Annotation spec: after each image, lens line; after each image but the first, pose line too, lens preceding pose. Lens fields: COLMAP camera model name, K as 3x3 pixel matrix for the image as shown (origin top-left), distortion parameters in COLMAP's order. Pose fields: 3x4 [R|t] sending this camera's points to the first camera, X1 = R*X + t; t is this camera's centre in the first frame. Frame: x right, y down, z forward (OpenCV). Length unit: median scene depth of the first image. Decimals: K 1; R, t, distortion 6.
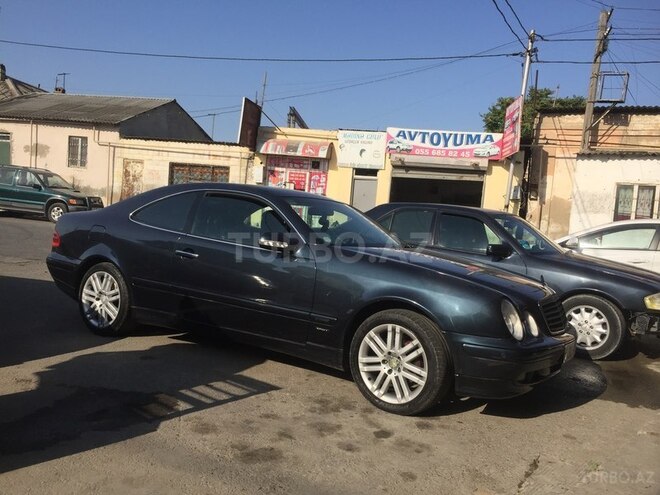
lens RADIAL K [[564.6, 0, 326.8], [0, 564.6, 246.7], [0, 0, 1]] dist [0.082392, -0.104062]
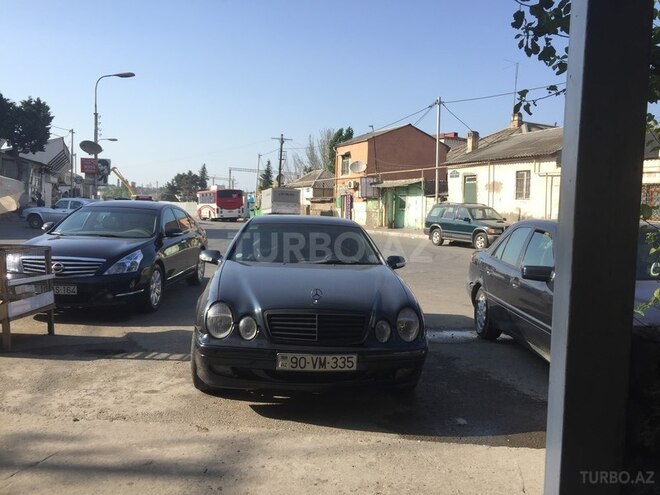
lens RADIAL K [[564.6, 0, 326.8], [0, 564.6, 246.7], [0, 0, 1]] dist [0.082392, -0.104062]
pose [[0.599172, -0.015412, -0.800472, 0.204084], [-0.027276, 0.998841, -0.039647, 0.003153], [0.800156, 0.045589, 0.598057, 0.069736]]
